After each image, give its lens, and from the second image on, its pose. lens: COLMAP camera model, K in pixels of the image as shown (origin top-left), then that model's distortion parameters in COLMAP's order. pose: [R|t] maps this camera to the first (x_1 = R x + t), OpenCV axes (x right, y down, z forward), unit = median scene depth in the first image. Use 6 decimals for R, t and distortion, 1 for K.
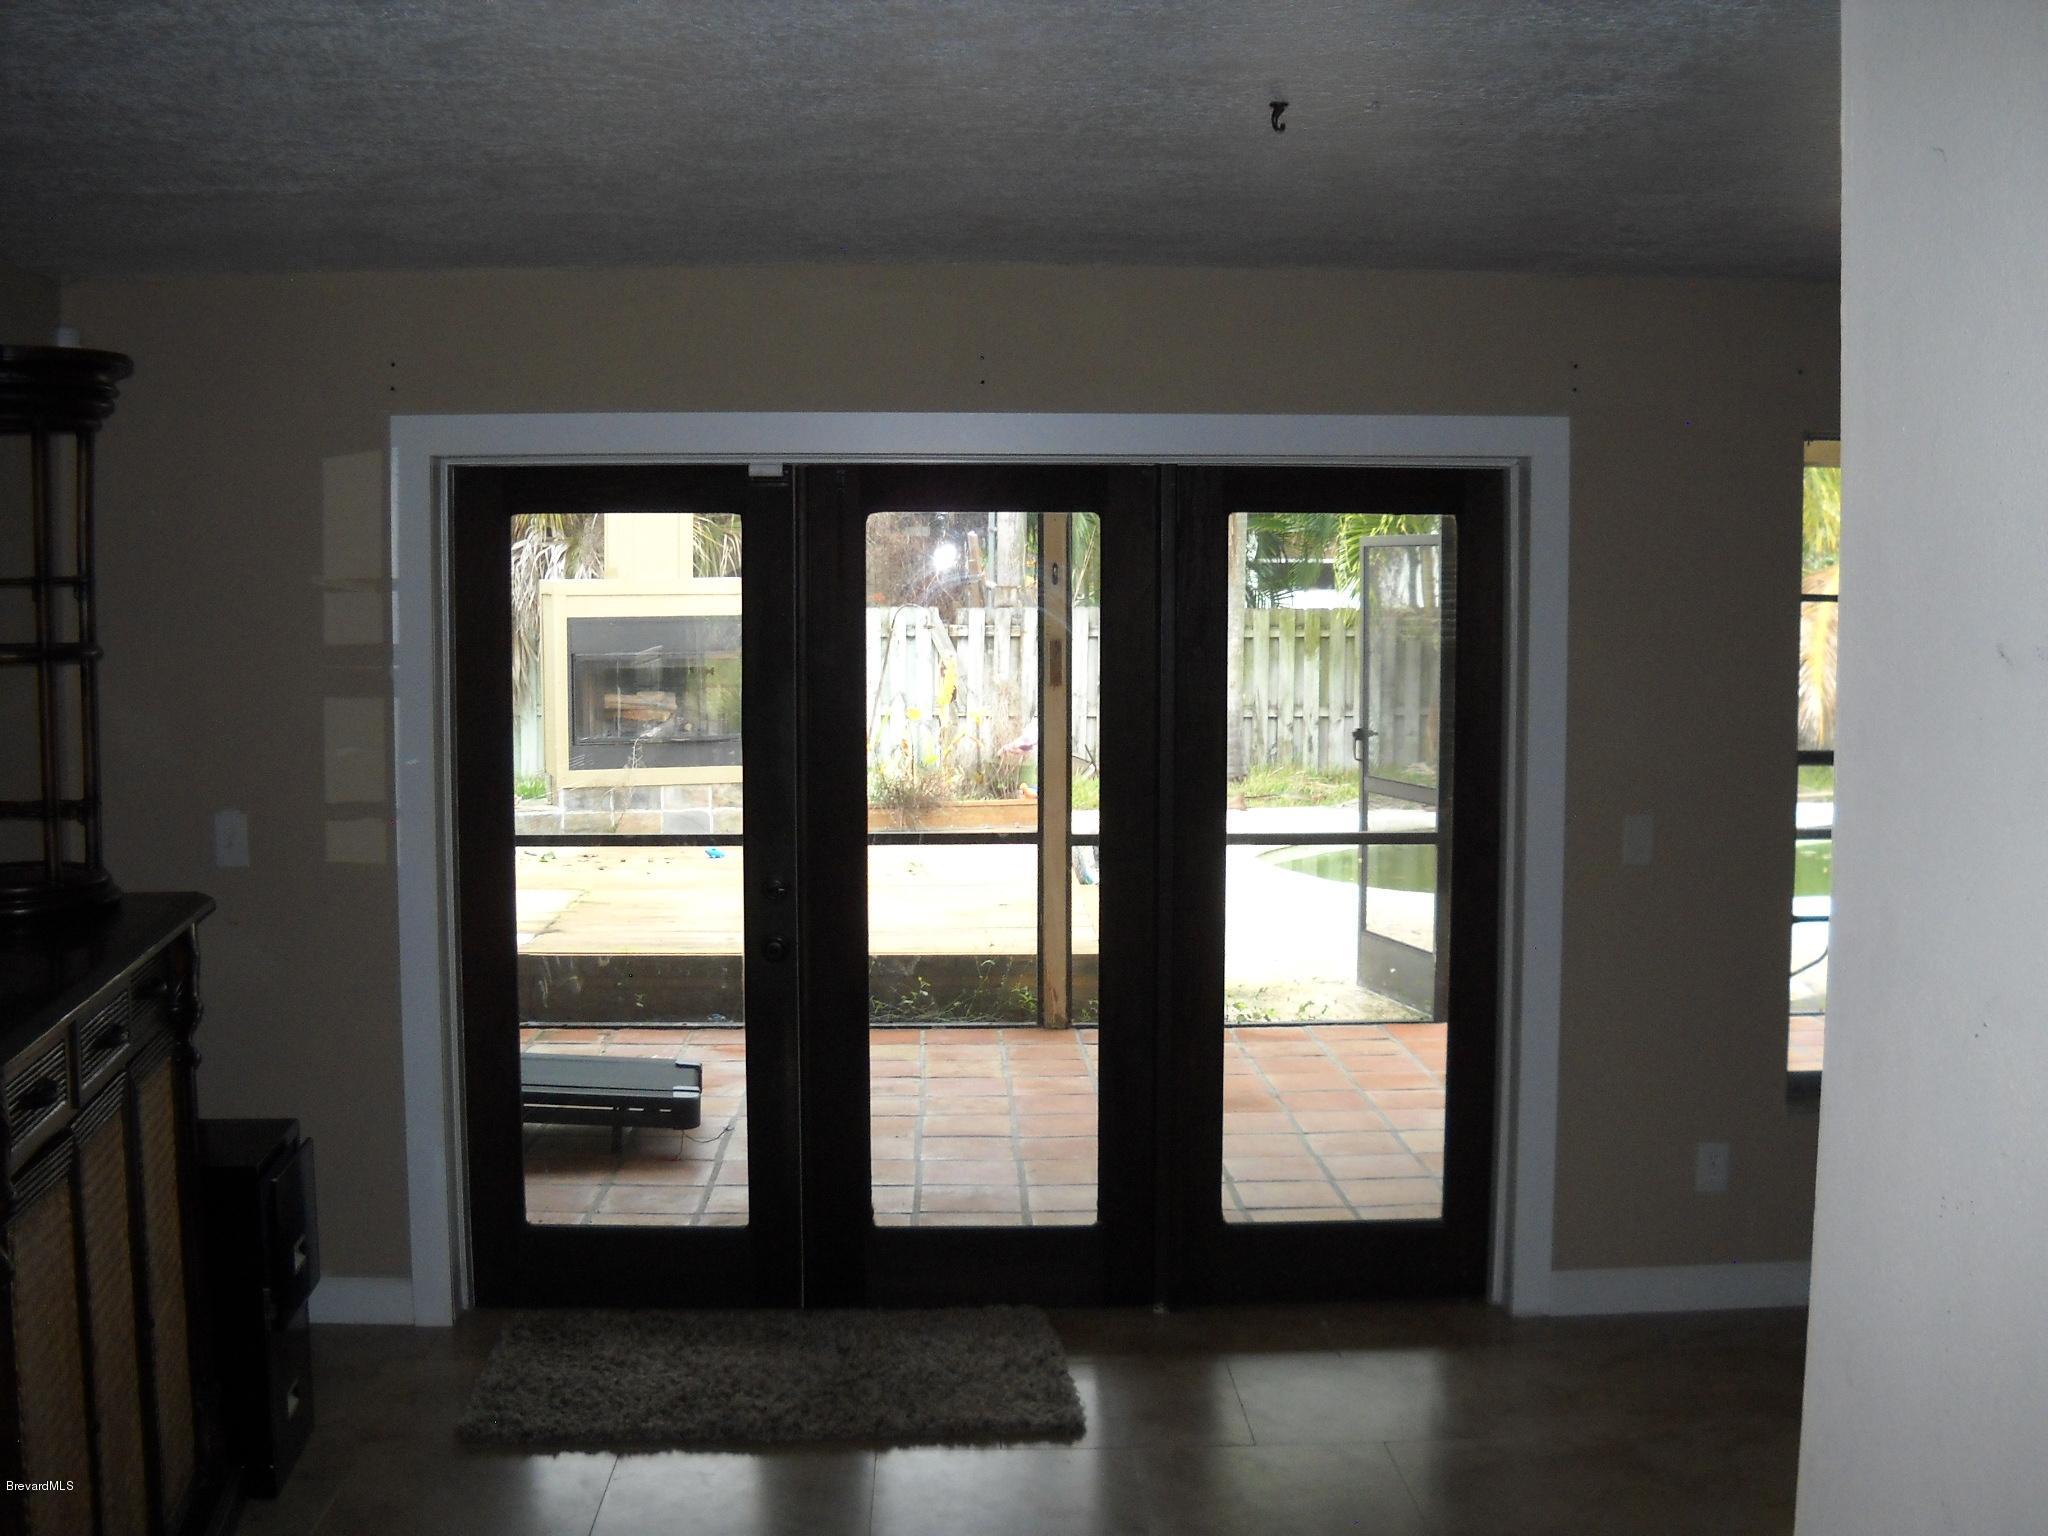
lens RADIAL K [[2314.6, 0, 1030.5], [0, 2314.6, 768.9], [0, 0, 1]] dist [-0.290249, 0.327330]
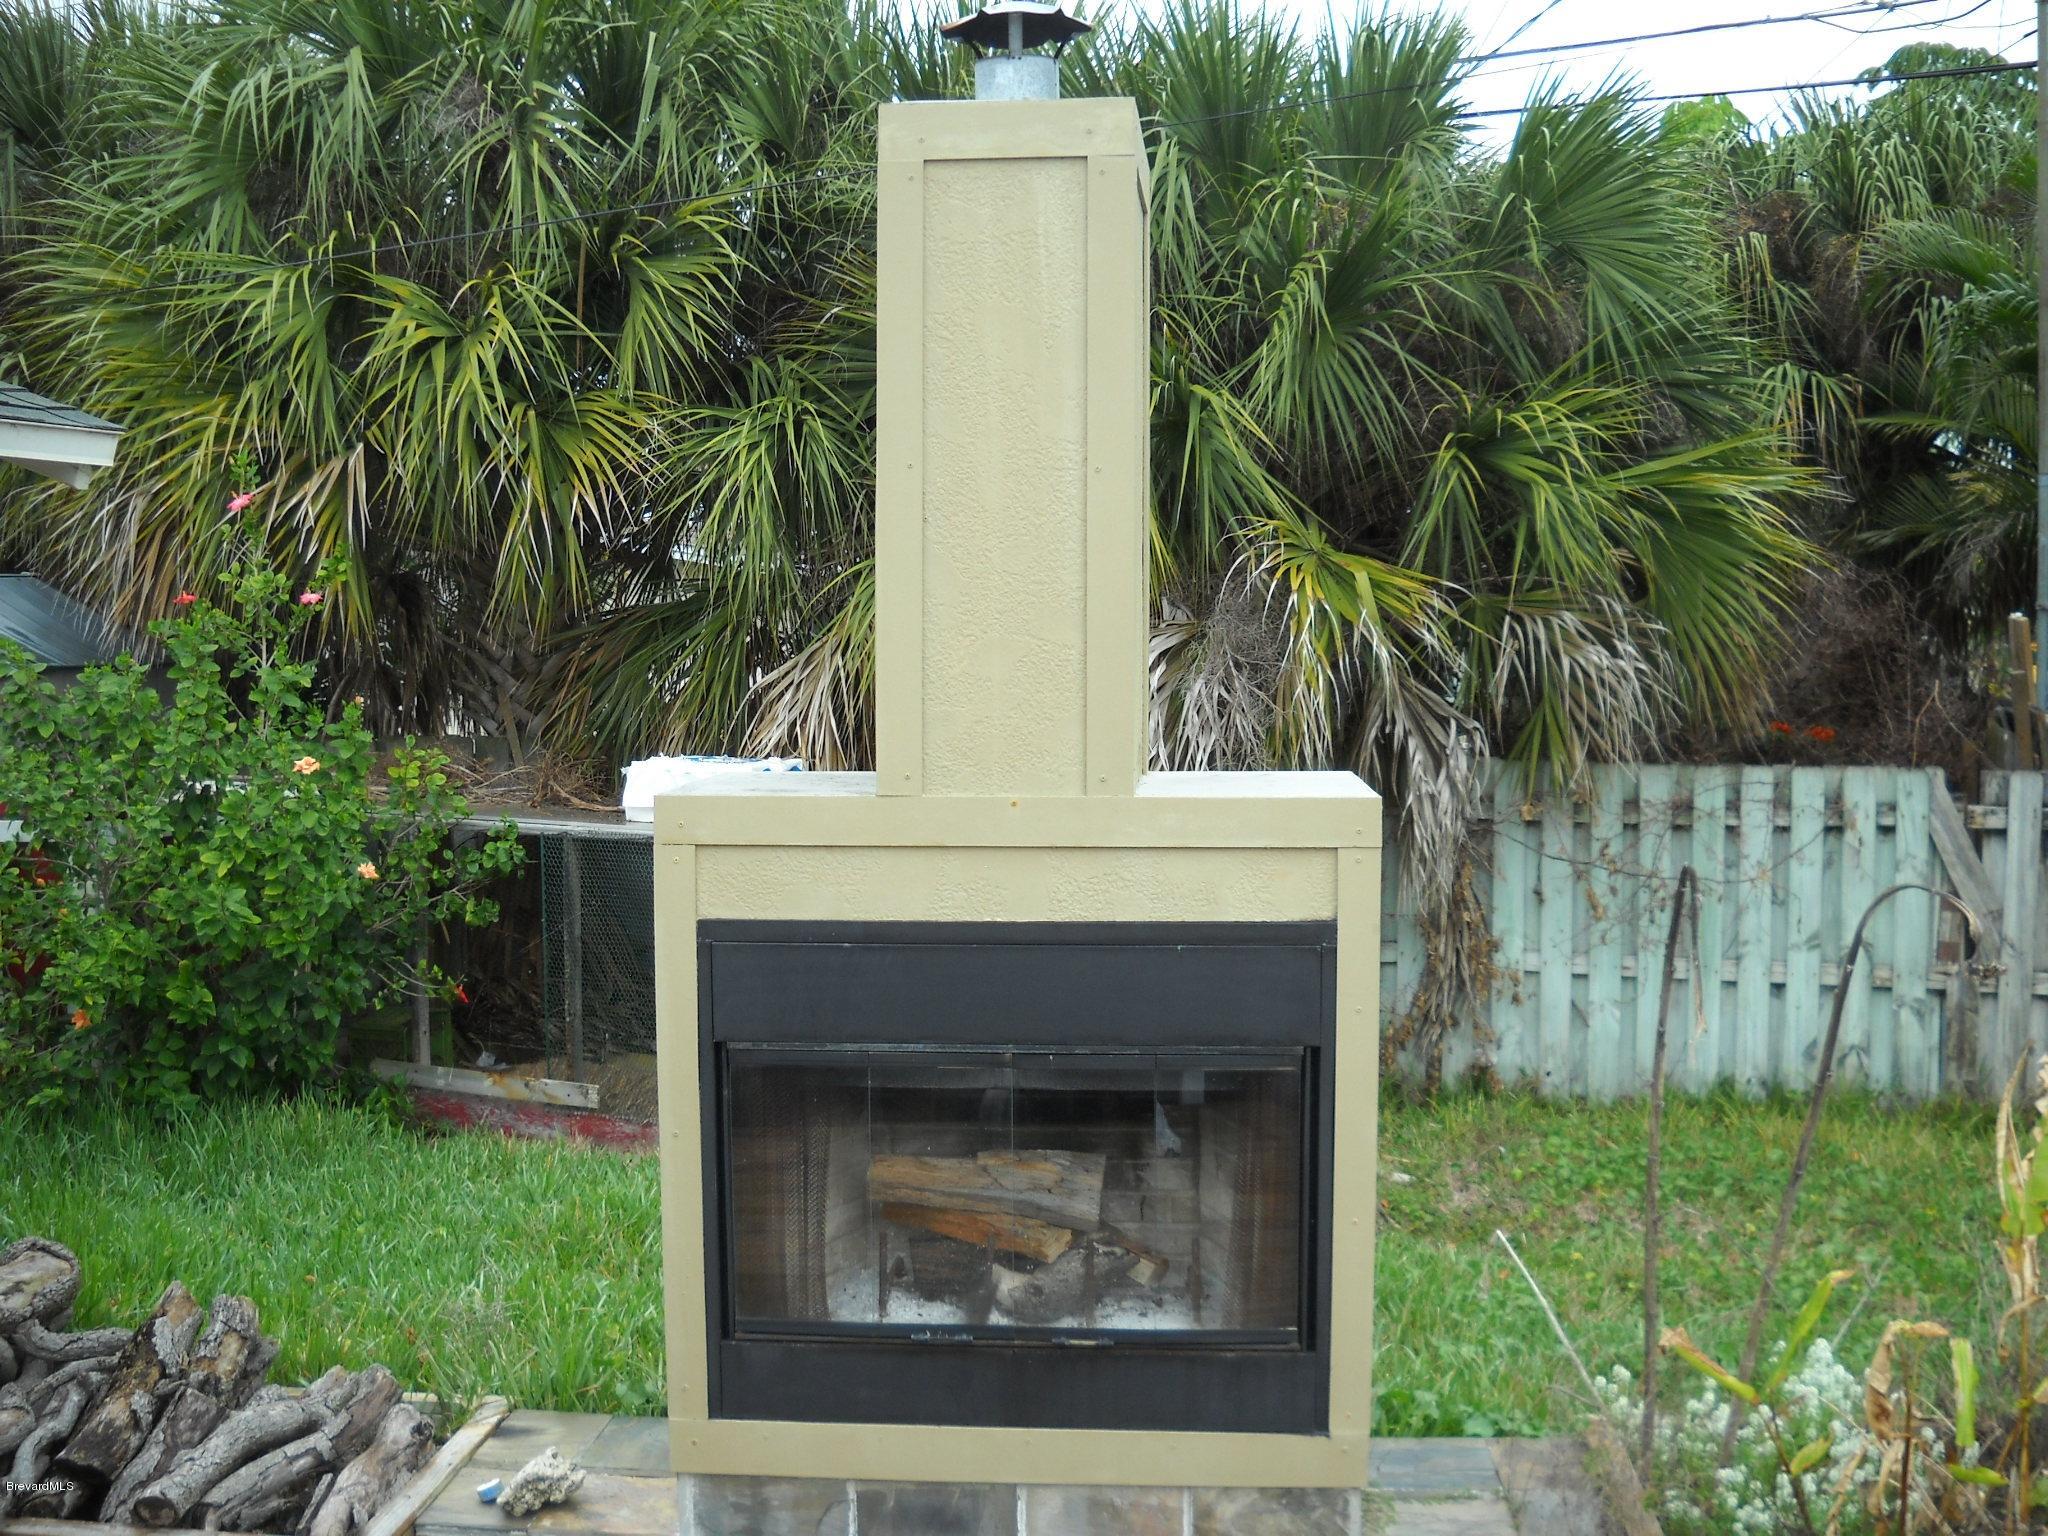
lens RADIAL K [[2314.6, 0, 1030.5], [0, 2314.6, 768.9], [0, 0, 1]] dist [-0.290249, 0.327330]
pose [[0.917535, 0.016959, -0.397294, -0.030785], [-0.028531, 0.999323, -0.023233, -0.053600], [0.396631, 0.032653, 0.917397, 0.499002]]
